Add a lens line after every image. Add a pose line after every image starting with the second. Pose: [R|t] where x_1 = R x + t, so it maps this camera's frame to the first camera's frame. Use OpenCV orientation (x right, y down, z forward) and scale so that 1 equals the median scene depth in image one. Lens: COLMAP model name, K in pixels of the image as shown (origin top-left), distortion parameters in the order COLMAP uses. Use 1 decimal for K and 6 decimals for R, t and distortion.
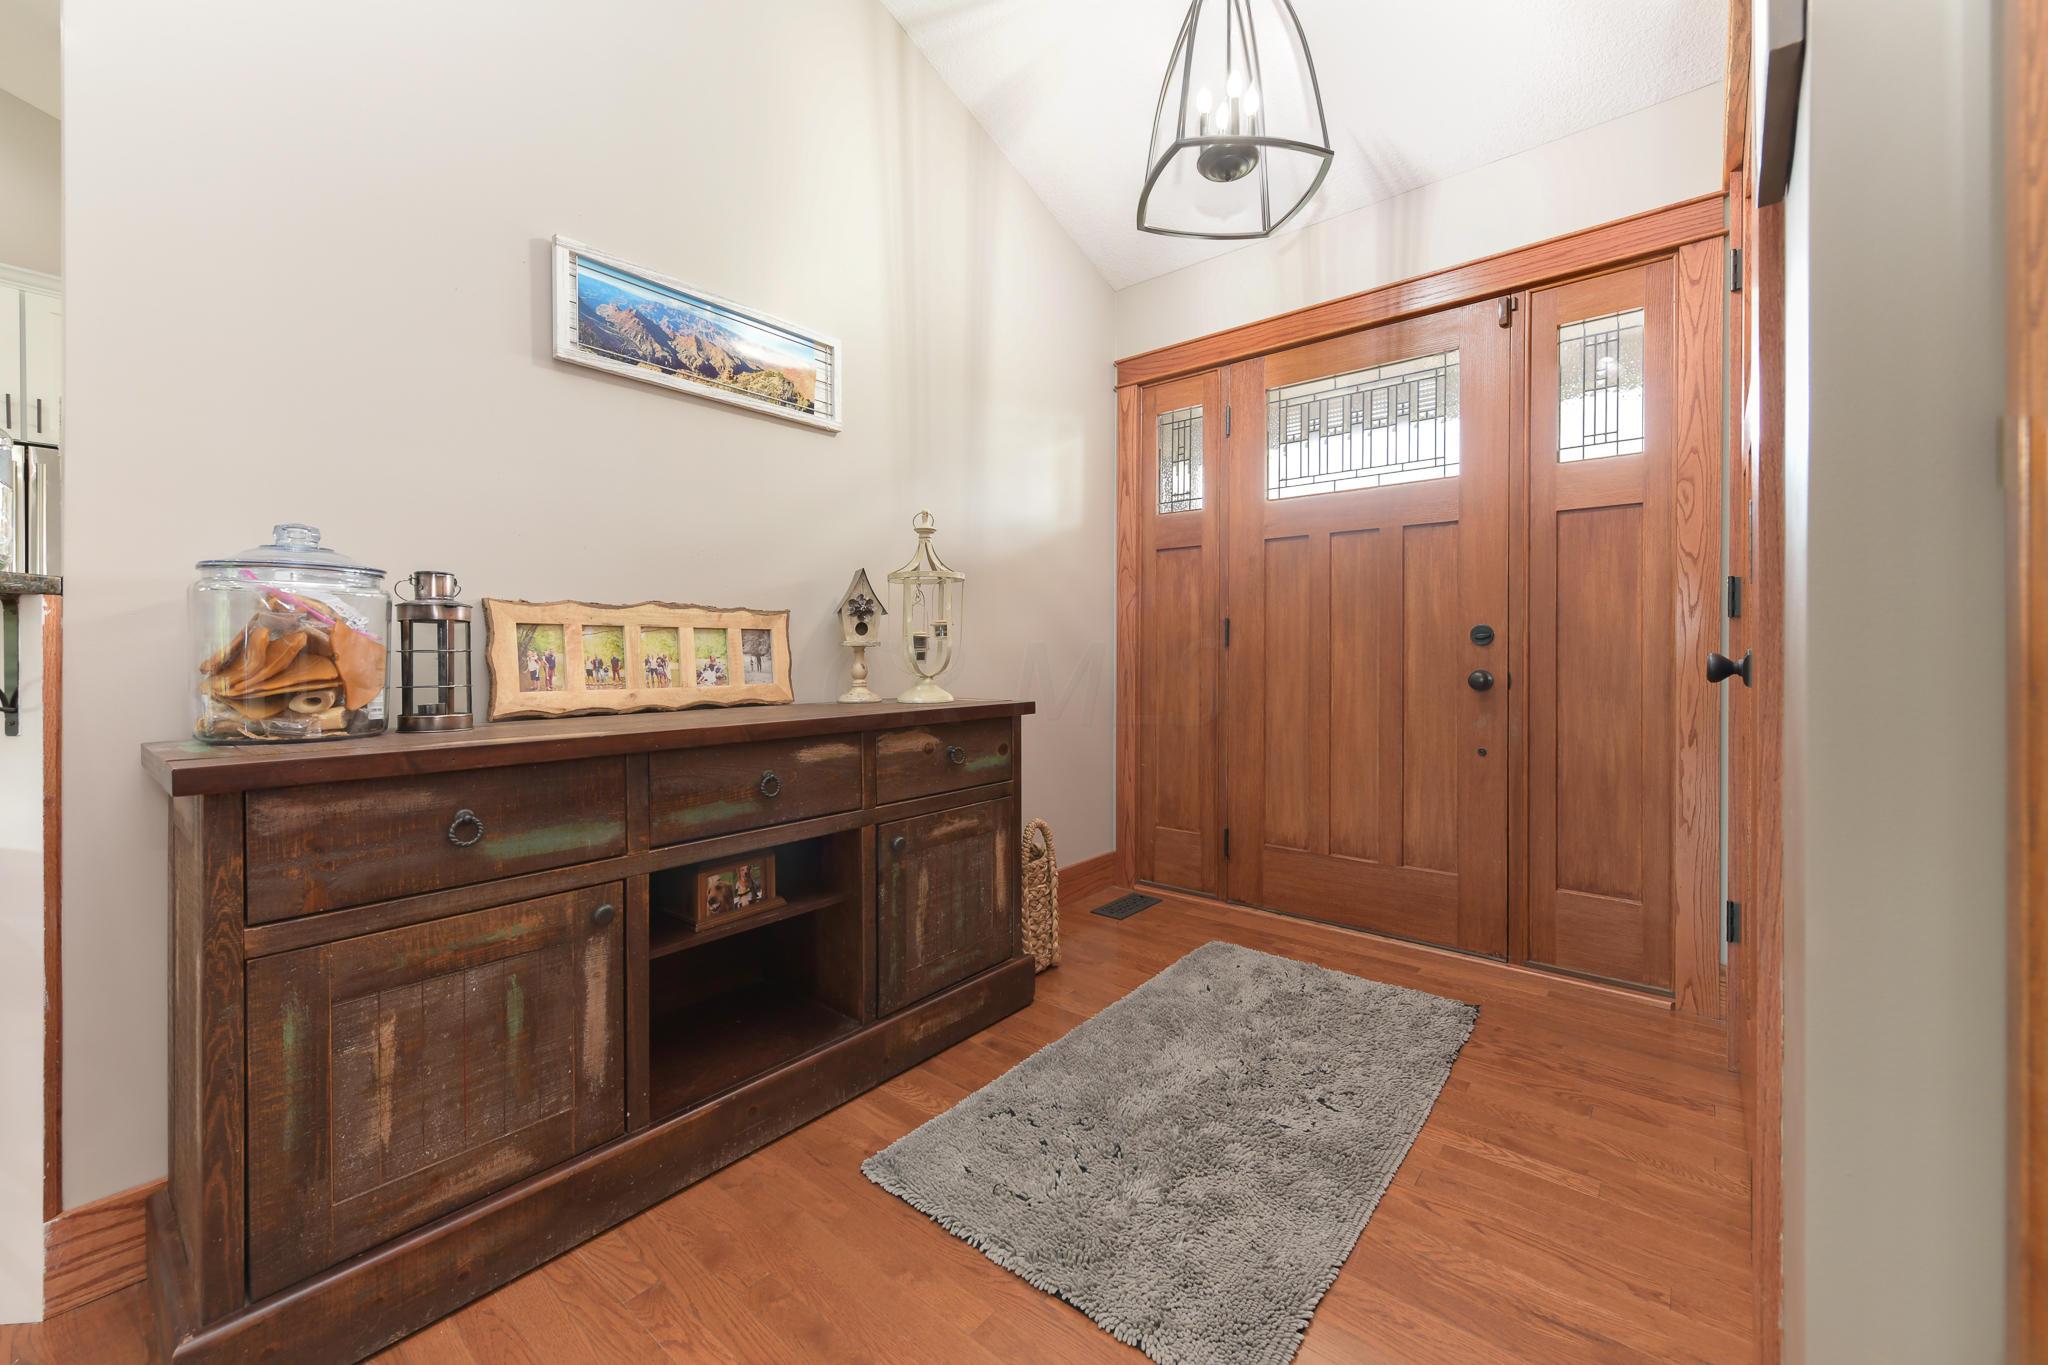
lens RADIAL K [[823.1, 0, 1027.6], [0, 823.1, 663.8], [0, 0, 1]] dist [0.005835, -0.001232]
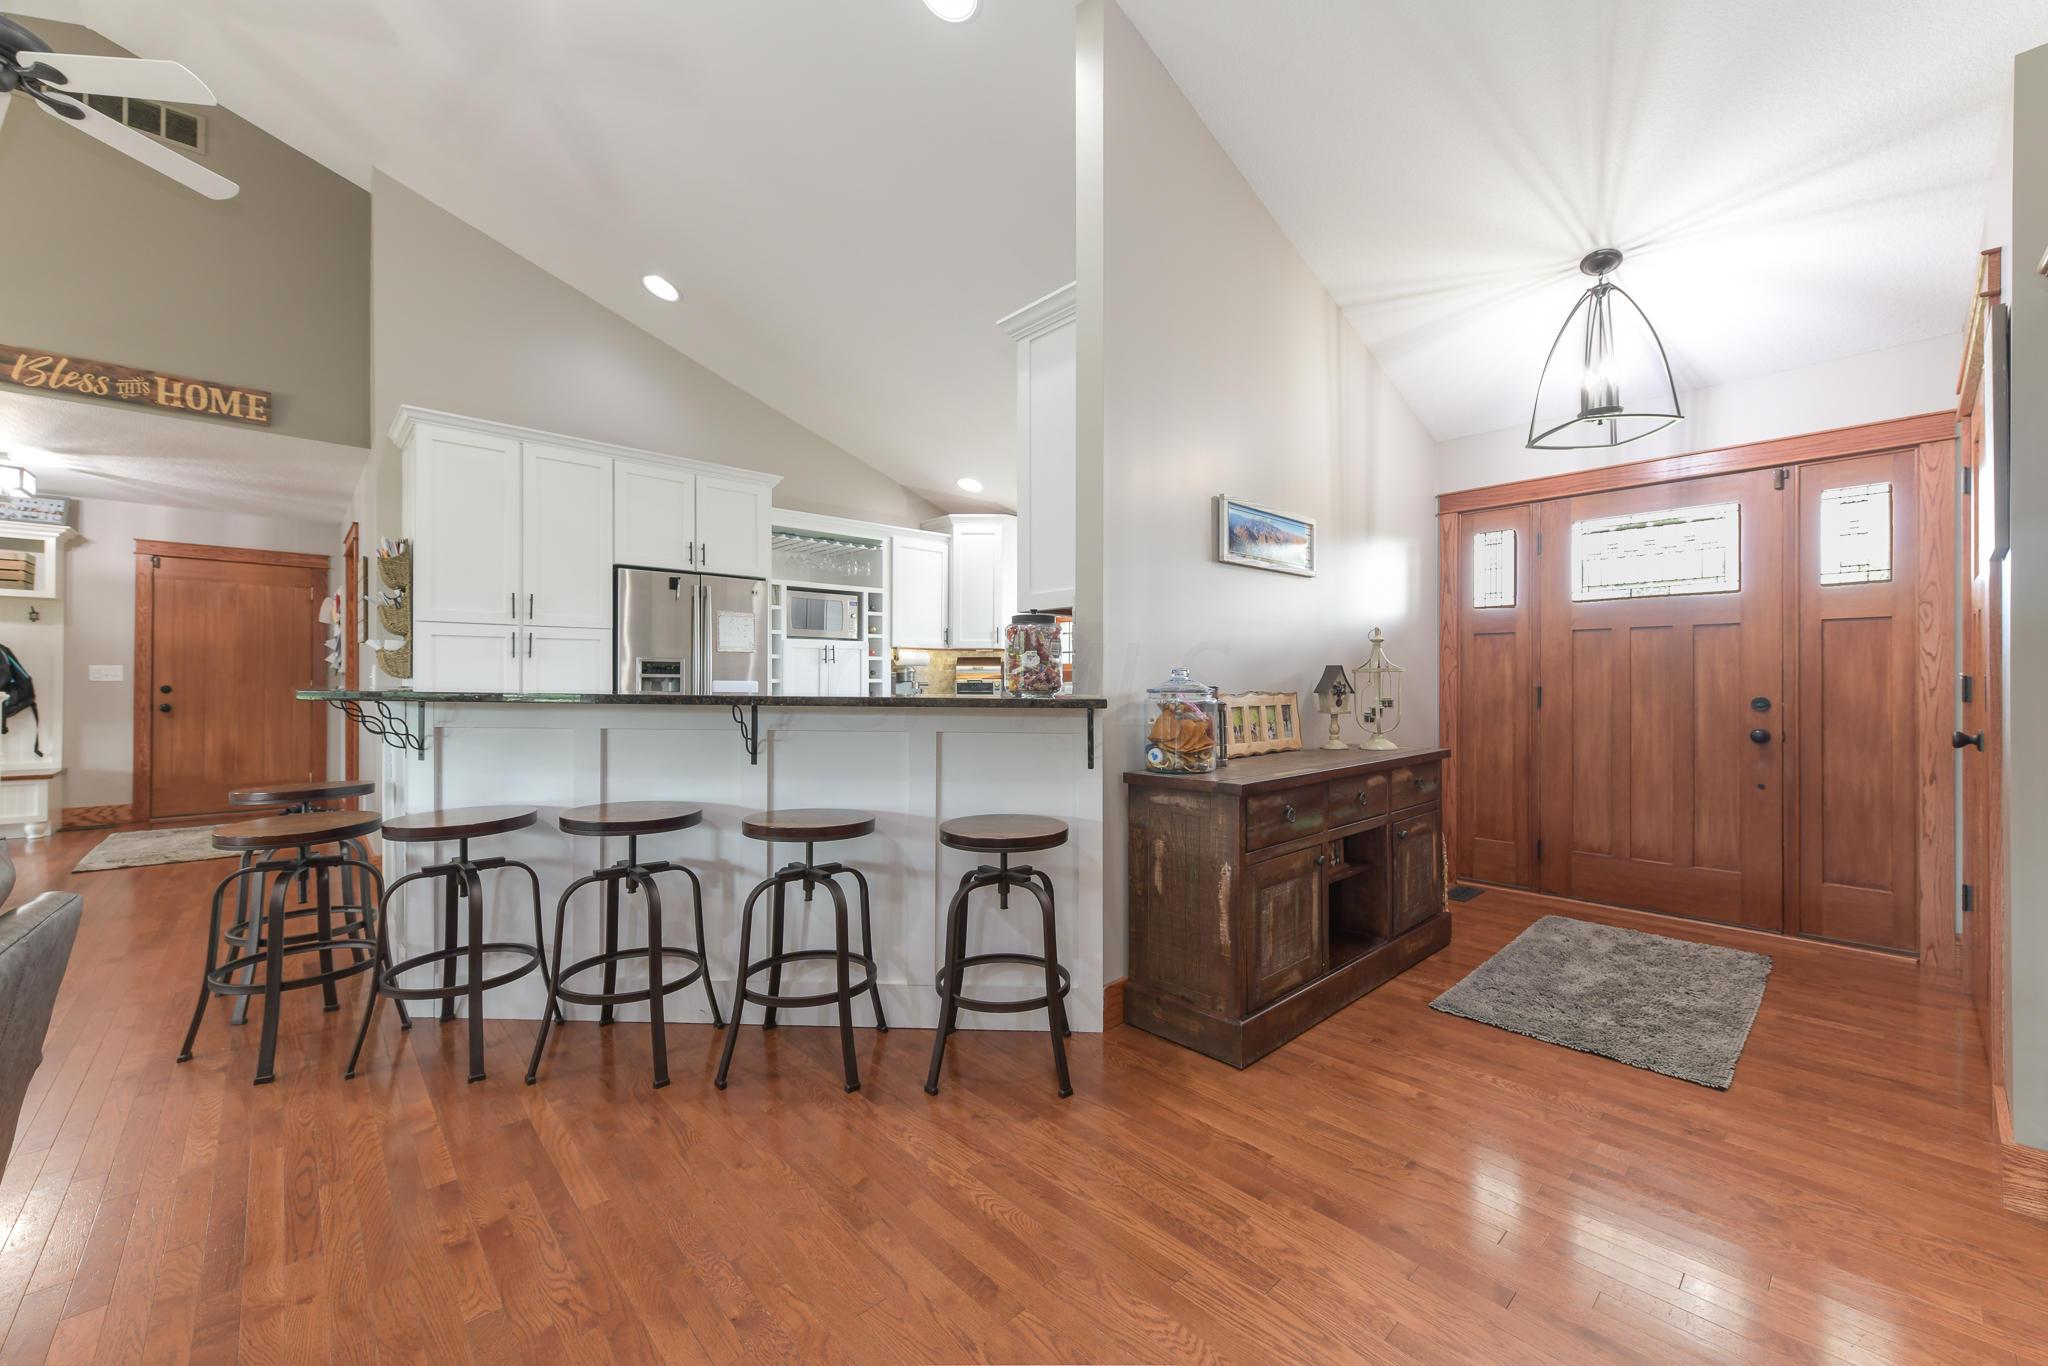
lens RADIAL K [[823.1, 0, 1022.0], [0, 823.1, 686.2], [0, 0, 1]] dist [0.005835, -0.001232]
pose [[0.991496, -0.000455, -0.130133, -0.589757], [-0.000245, 0.999986, -0.005363, -0.064817], [0.130134, 0.005350, 0.991482, -0.649282]]
